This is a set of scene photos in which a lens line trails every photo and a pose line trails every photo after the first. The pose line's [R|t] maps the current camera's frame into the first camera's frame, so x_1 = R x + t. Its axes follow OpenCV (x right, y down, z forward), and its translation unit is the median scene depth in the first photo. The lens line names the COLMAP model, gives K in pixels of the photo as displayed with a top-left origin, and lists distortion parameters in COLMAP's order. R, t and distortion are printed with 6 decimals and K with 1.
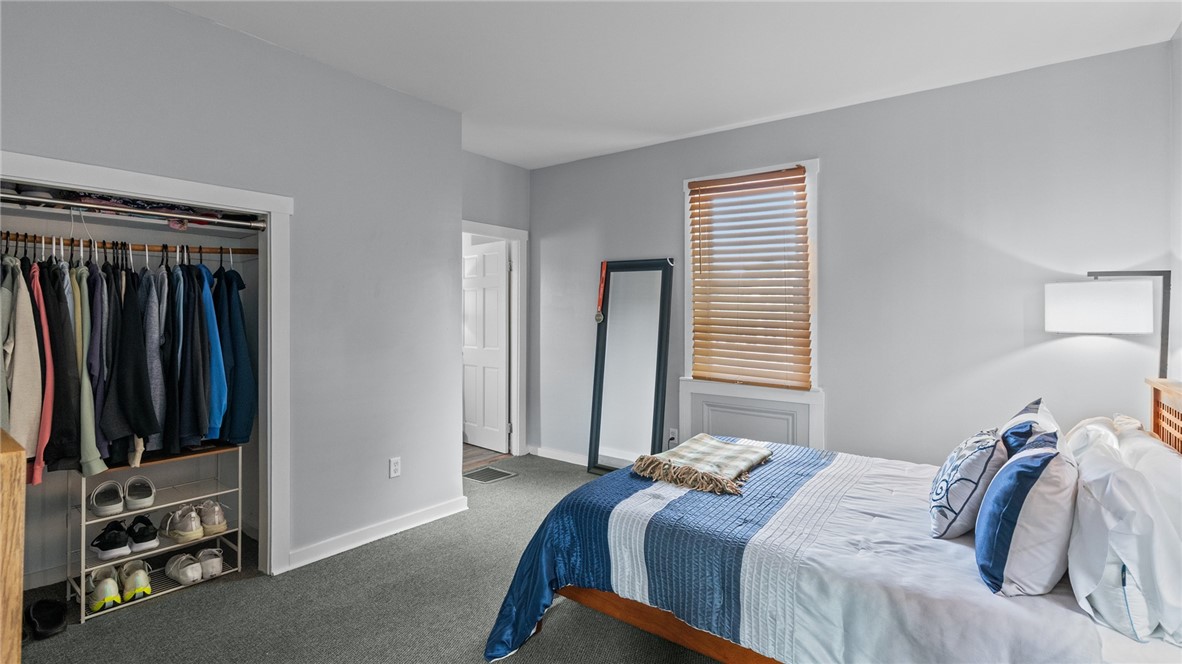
lens RADIAL K [[544.2, 0, 588.7], [0, 544.2, 313.4], [0, 0, 1]] dist [-0.001455, -0.000094]
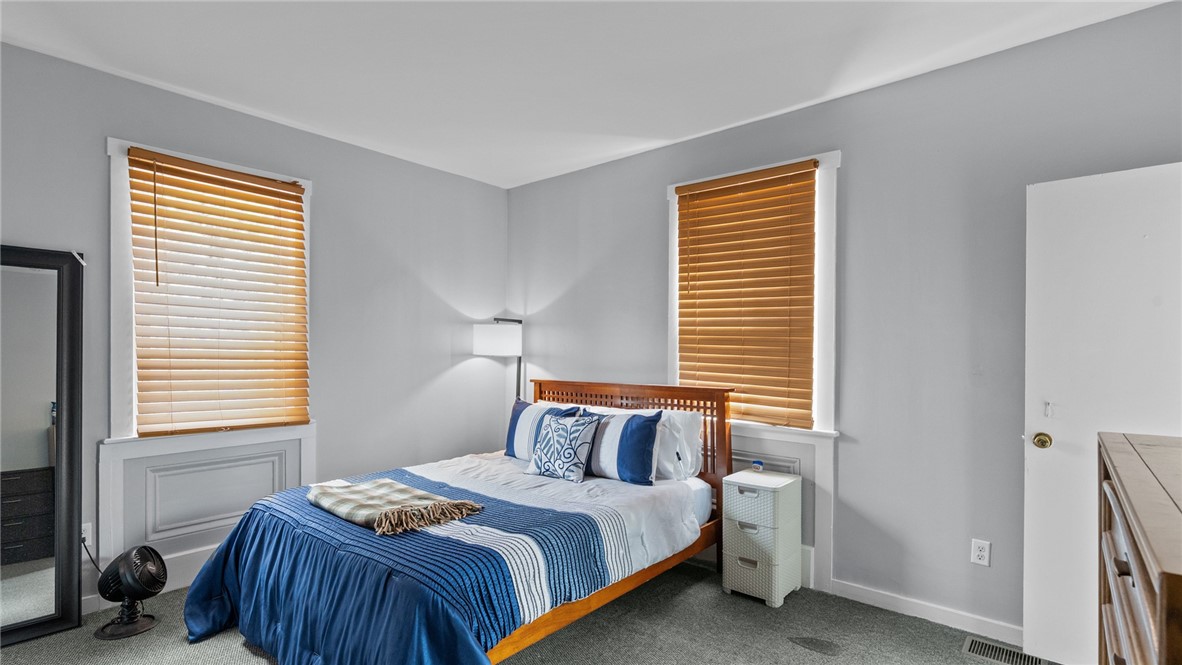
lens RADIAL K [[562.1, 0, 585.7], [0, 562.1, 344.6], [0, 0, 1]] dist [-0.005039, -0.000222]
pose [[0.063281, -0.006699, 0.997973, -0.650695], [-0.009956, 0.999923, 0.007344, -0.009871], [-0.997946, -0.010400, 0.063210, 0.544845]]
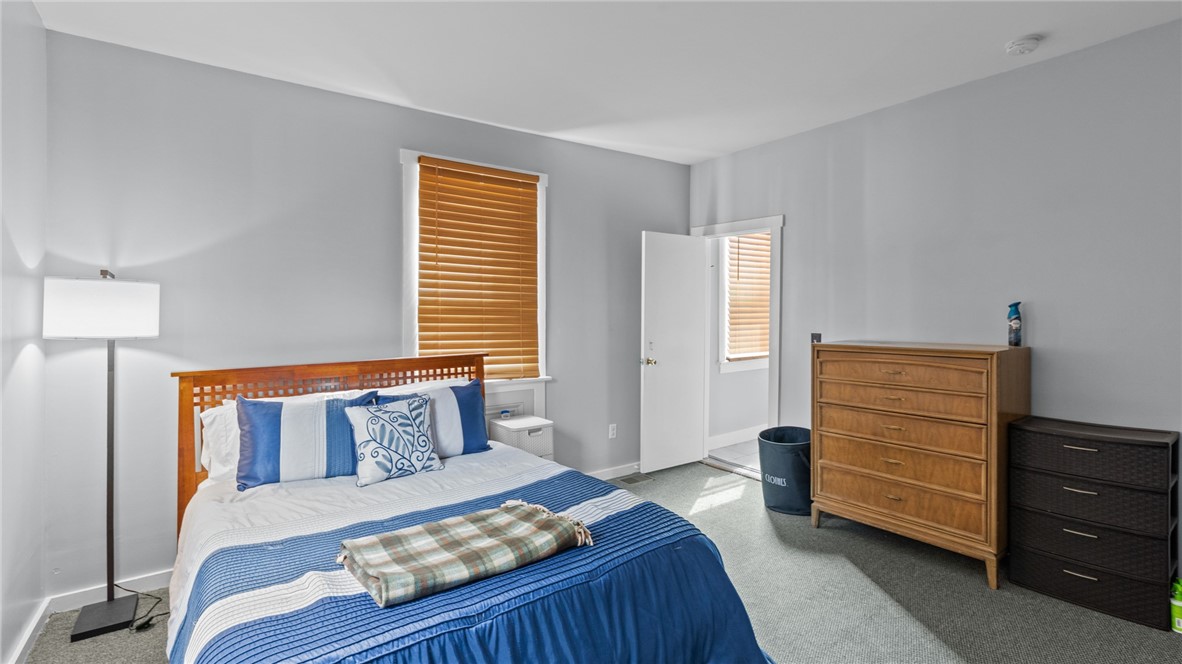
lens RADIAL K [[544.2, 0, 588.7], [0, 544.2, 313.4], [0, 0, 1]] dist [-0.001455, -0.000094]
pose [[-0.958891, -0.005076, 0.283729, -0.099177], [-0.006031, 0.999979, -0.002490, -0.005435], [-0.283710, -0.004099, -0.958901, 1.436539]]
